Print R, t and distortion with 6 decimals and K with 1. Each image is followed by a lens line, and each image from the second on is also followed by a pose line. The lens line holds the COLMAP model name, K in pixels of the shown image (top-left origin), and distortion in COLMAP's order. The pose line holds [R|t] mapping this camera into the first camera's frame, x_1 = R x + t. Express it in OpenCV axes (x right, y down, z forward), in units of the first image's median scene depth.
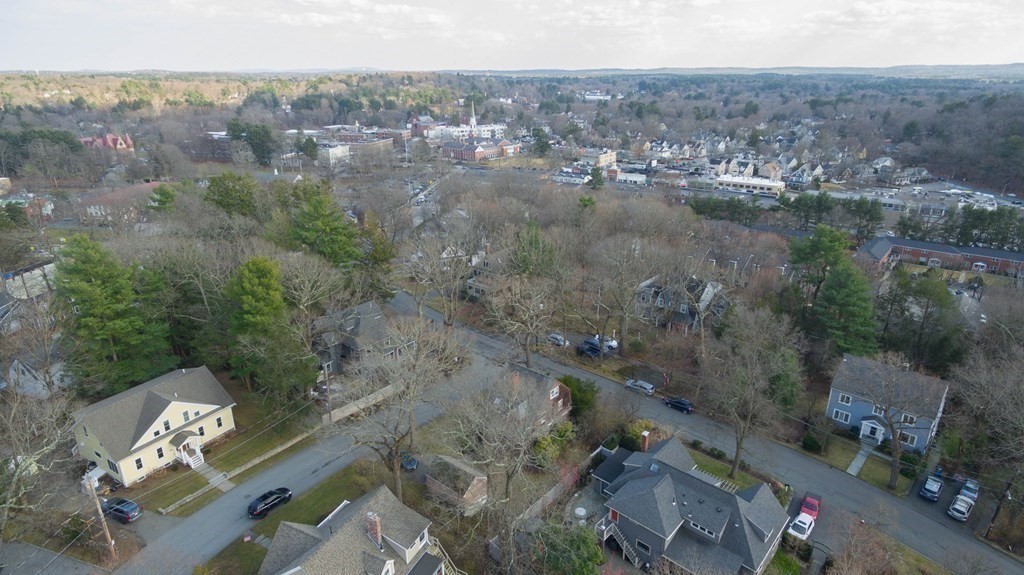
lens RADIAL K [[574.8, 0, 521.8], [0, 574.8, 283.4], [0, 0, 1]] dist [0.002887, 0.000944]
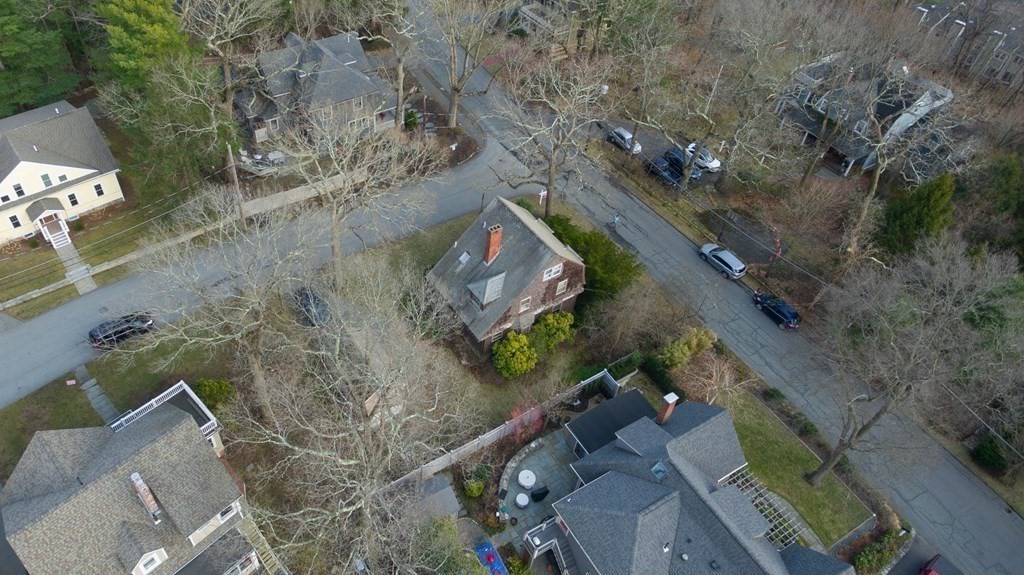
lens RADIAL K [[687.9, 0, 439.1], [0, 687.9, 228.0], [0, 0, 1]] dist [0.009680, -0.000447]
pose [[0.941624, 0.246442, -0.229369, 0.106541], [-0.142113, 0.908580, 0.392793, -0.131348], [0.305201, -0.337267, 0.890564, 0.346603]]
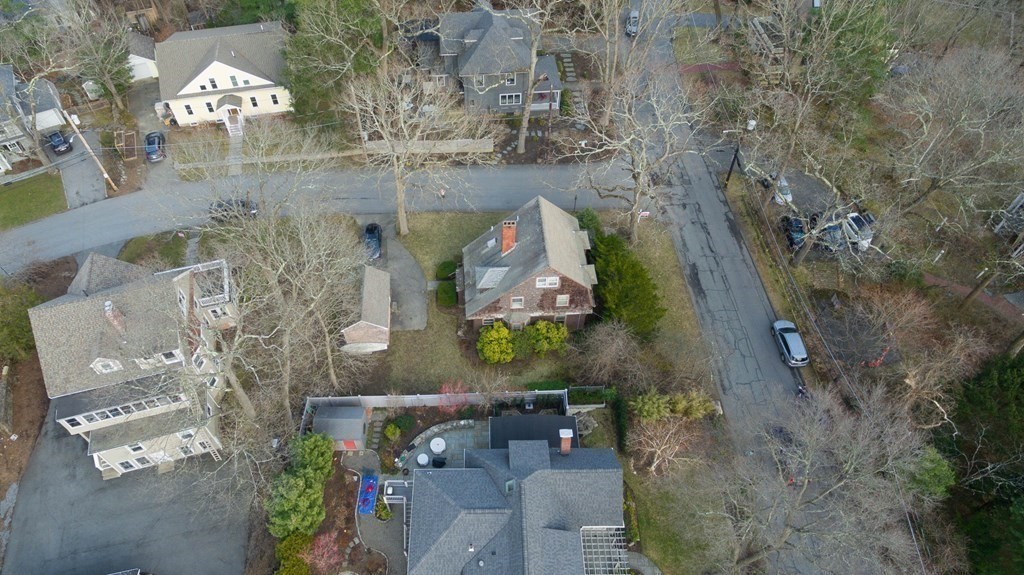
lens RADIAL K [[638.6, 0, 479.7], [0, 638.6, 283.5], [0, 0, 1]] dist [0.004621, 0.003277]
pose [[0.656202, 0.567833, -0.496955, 0.377574], [-0.229895, 0.777715, 0.585071, -0.210758], [0.718712, -0.269678, 0.640880, 0.533600]]
